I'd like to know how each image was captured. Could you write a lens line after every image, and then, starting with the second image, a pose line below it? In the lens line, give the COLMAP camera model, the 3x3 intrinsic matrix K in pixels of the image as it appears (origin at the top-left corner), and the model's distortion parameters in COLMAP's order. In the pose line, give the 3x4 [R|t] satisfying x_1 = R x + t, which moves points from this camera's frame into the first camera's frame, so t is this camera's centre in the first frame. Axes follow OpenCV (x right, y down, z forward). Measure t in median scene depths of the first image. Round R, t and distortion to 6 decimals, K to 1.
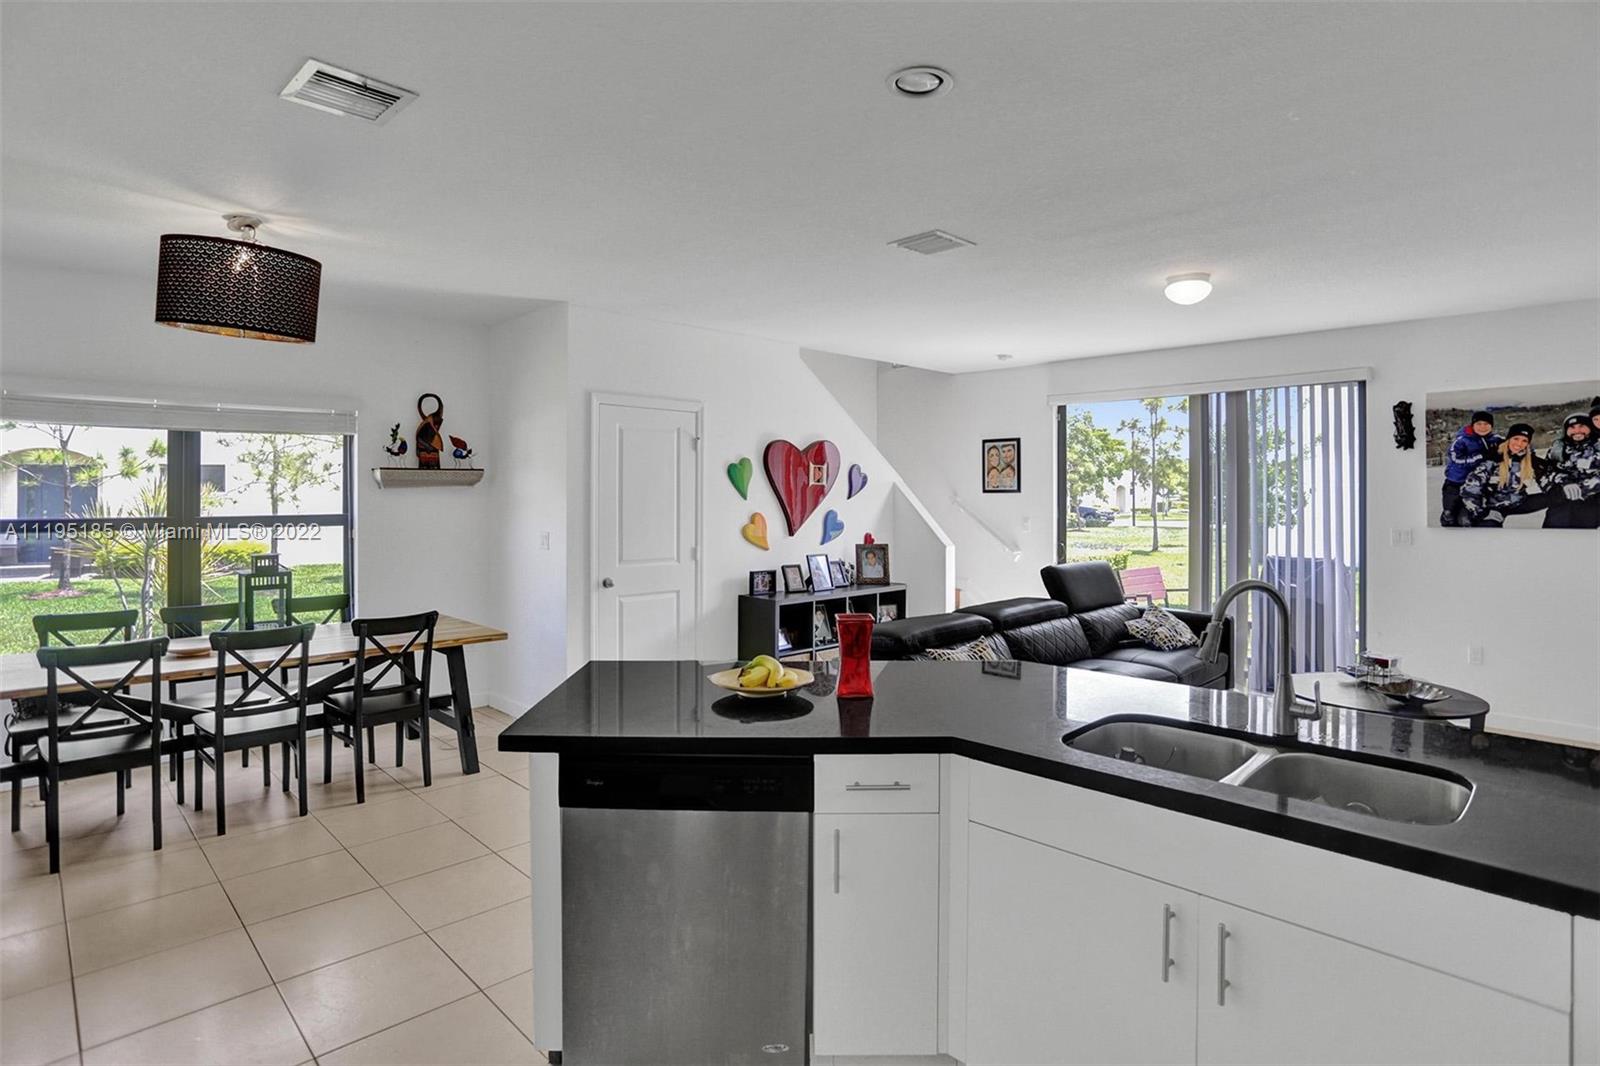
lens RADIAL K [[827.4, 0, 791.1], [0, 827.4, 486.9], [0, 0, 1]] dist [-0.052019, 0.023226]
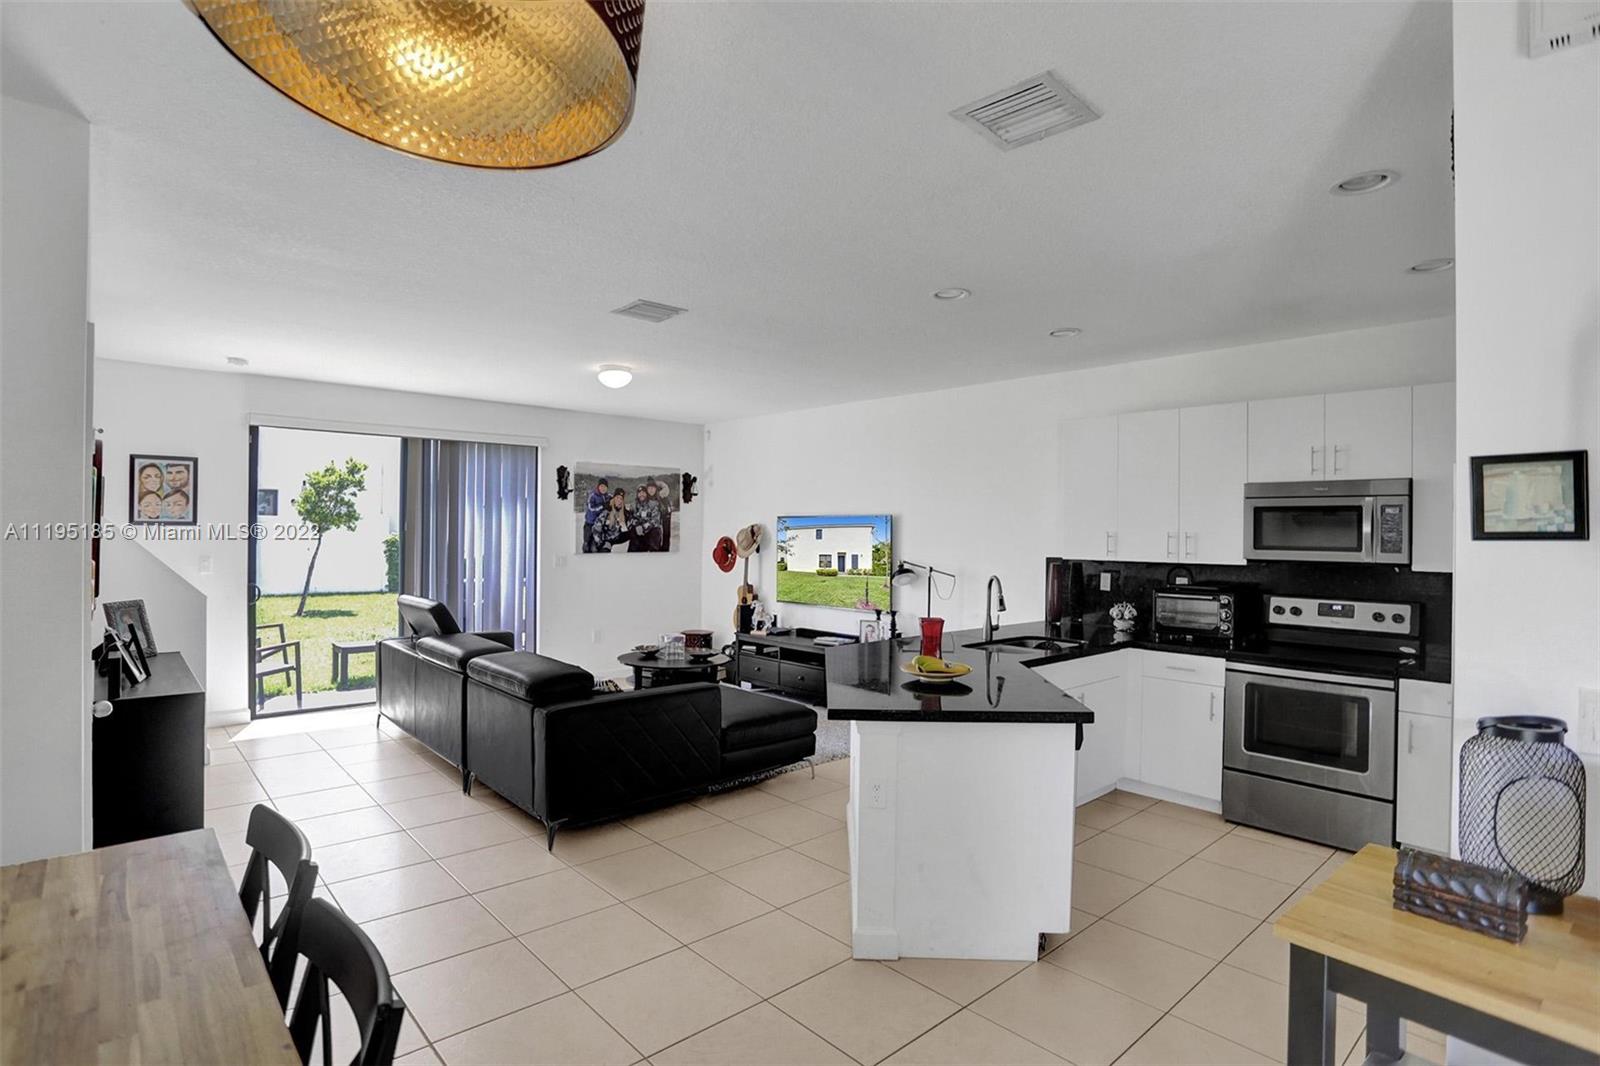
lens RADIAL K [[827.4, 0, 779.2], [0, 827.4, 527.8], [0, 0, 1]] dist [-0.052019, 0.023226]
pose [[0.053484, 0.003664, 0.998562, -0.683275], [-0.020628, 0.999784, -0.002564, -0.000825], [-0.998356, -0.020461, 0.053548, 0.552396]]
